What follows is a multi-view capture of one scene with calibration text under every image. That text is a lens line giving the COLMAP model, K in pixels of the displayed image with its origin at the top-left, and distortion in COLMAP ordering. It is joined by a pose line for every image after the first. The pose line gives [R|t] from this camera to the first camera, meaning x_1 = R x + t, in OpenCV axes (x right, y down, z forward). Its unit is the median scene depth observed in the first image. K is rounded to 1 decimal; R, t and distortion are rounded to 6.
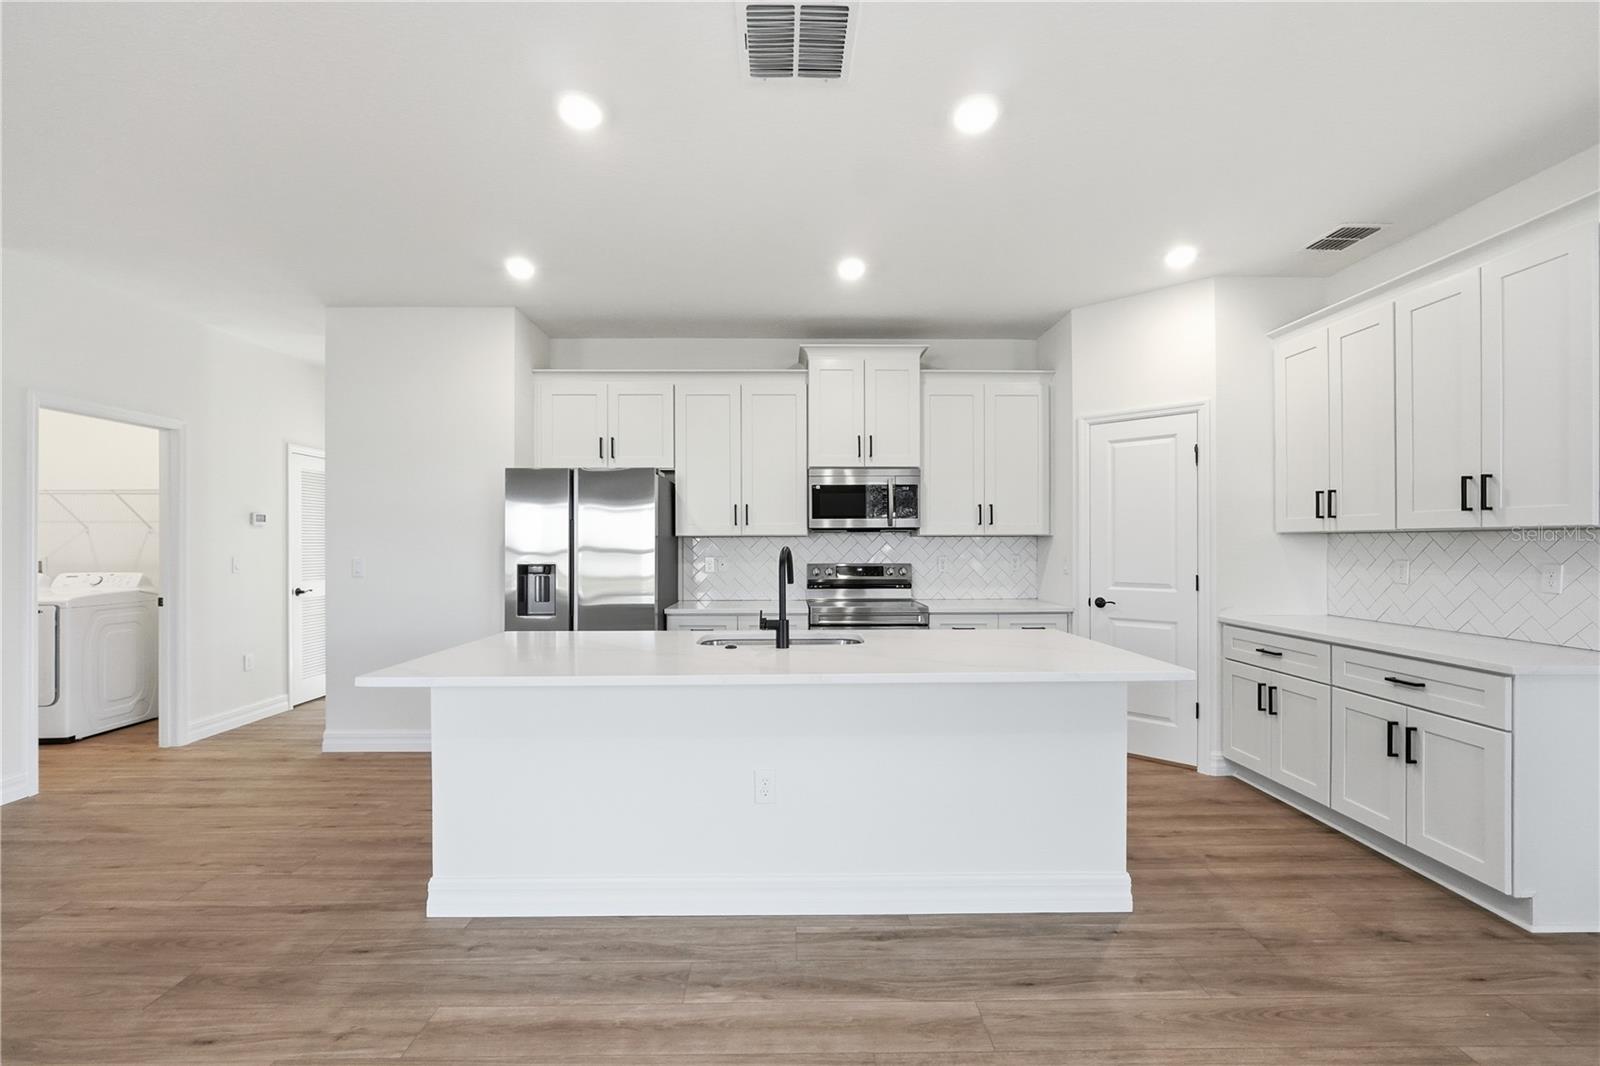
lens RADIAL K [[680.2, 0, 797.1], [0, 680.2, 540.6], [0, 0, 1]] dist [-0.007101, 0.000313]
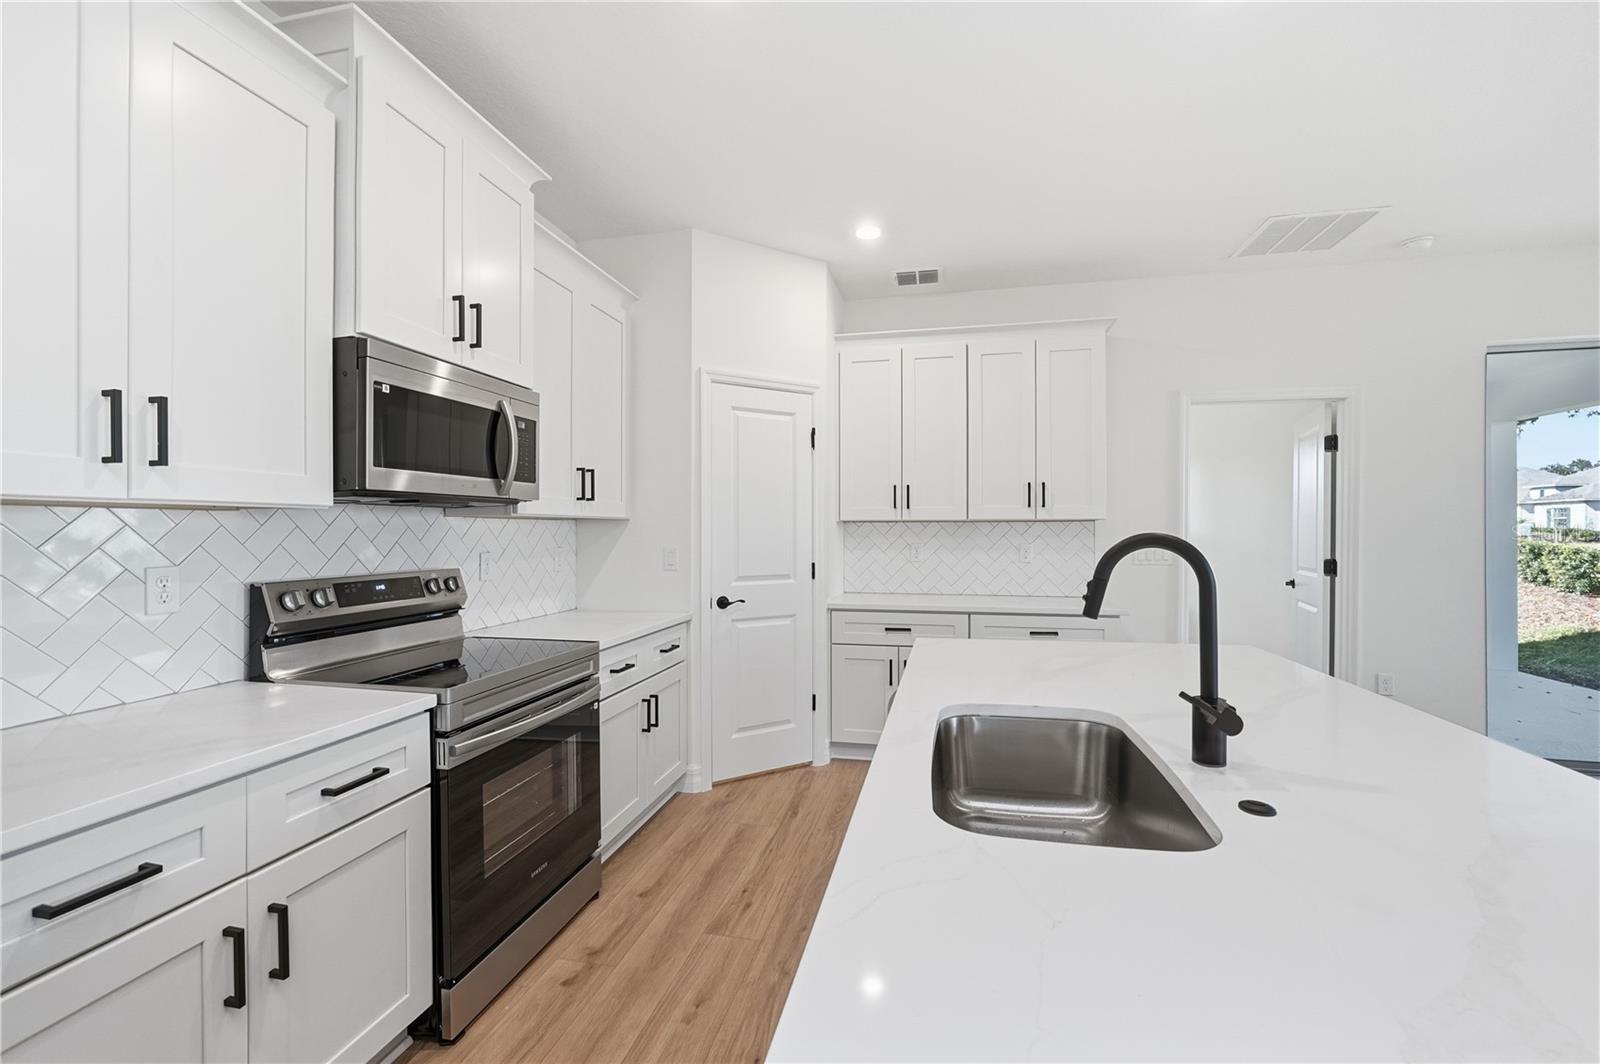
lens RADIAL K [[668.8, 0, 797.3], [0, 668.8, 529.5], [0, 0, 1]] dist [-0.010567, 0.000318]
pose [[0.241232, 0.003506, 0.970461, -0.341234], [-0.002435, 0.999993, -0.003007, 0.006098], [-0.970464, -0.001637, 0.241239, 0.788988]]
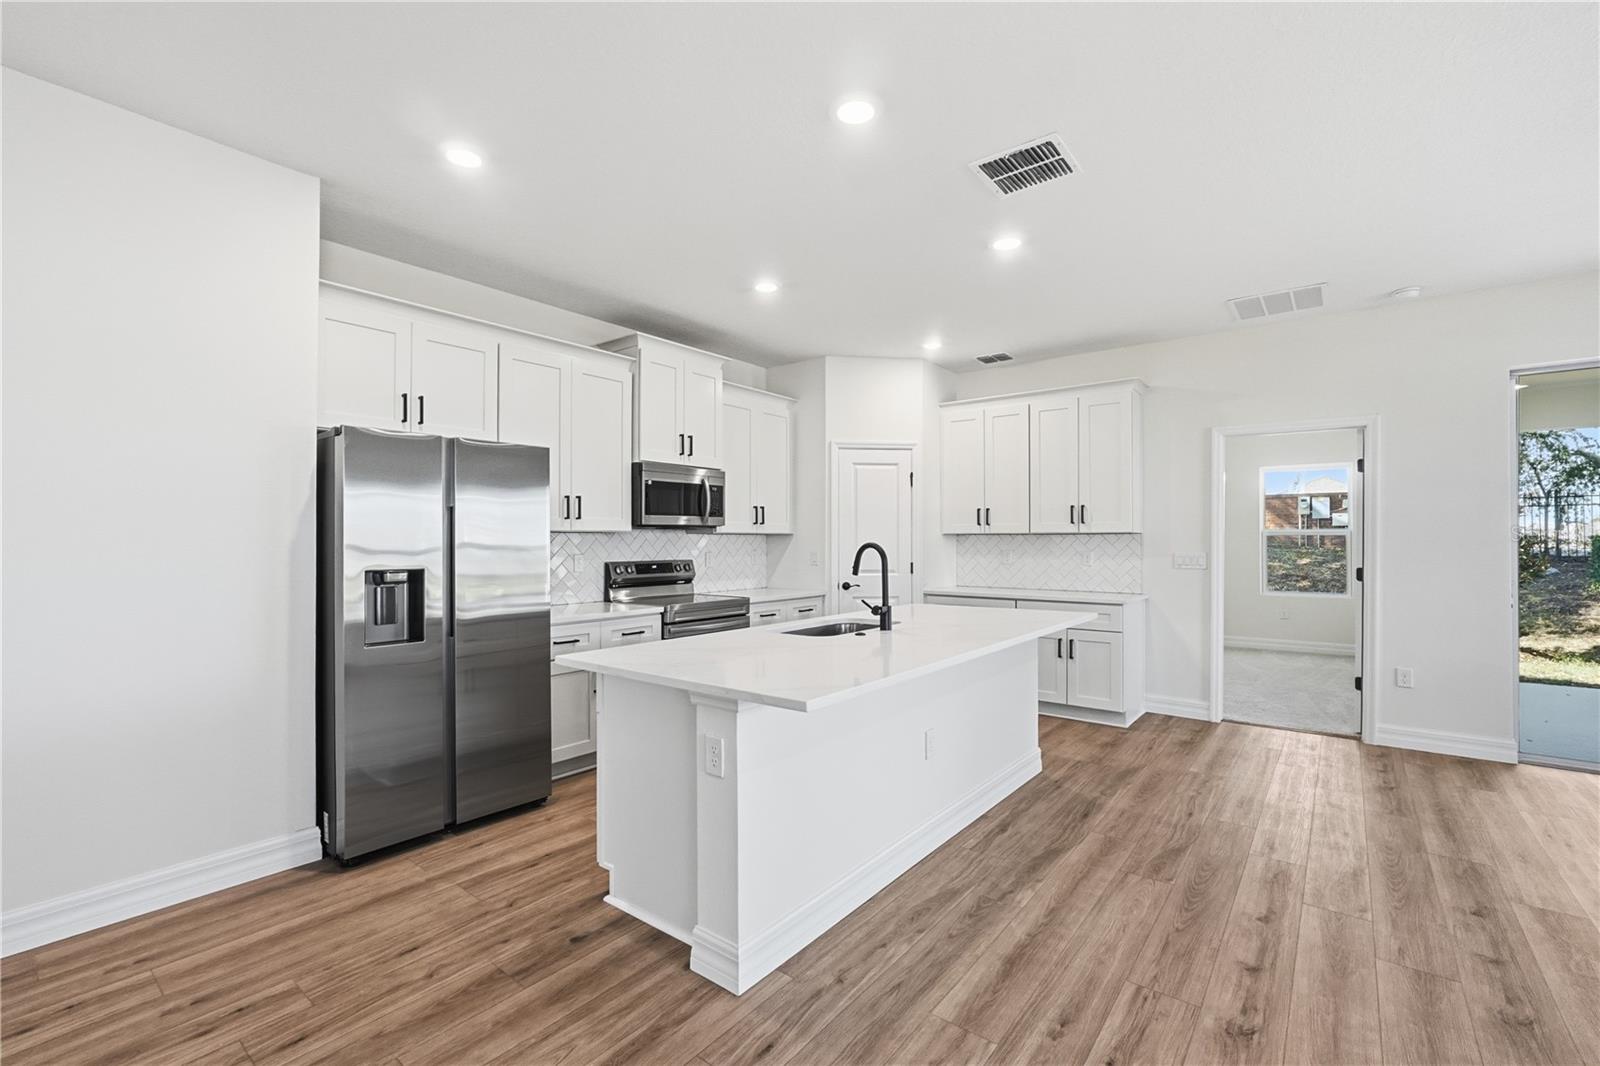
lens RADIAL K [[690.2, 0, 800.0], [0, 690.2, 533.0], [0, 0, 1]] dist [-0.006280, -0.000023]
pose [[0.633187, 0.010346, 0.773930, -0.696360], [-0.003453, 0.999938, -0.010542, 0.003985], [-0.773991, 0.004002, 0.633184, 0.252718]]
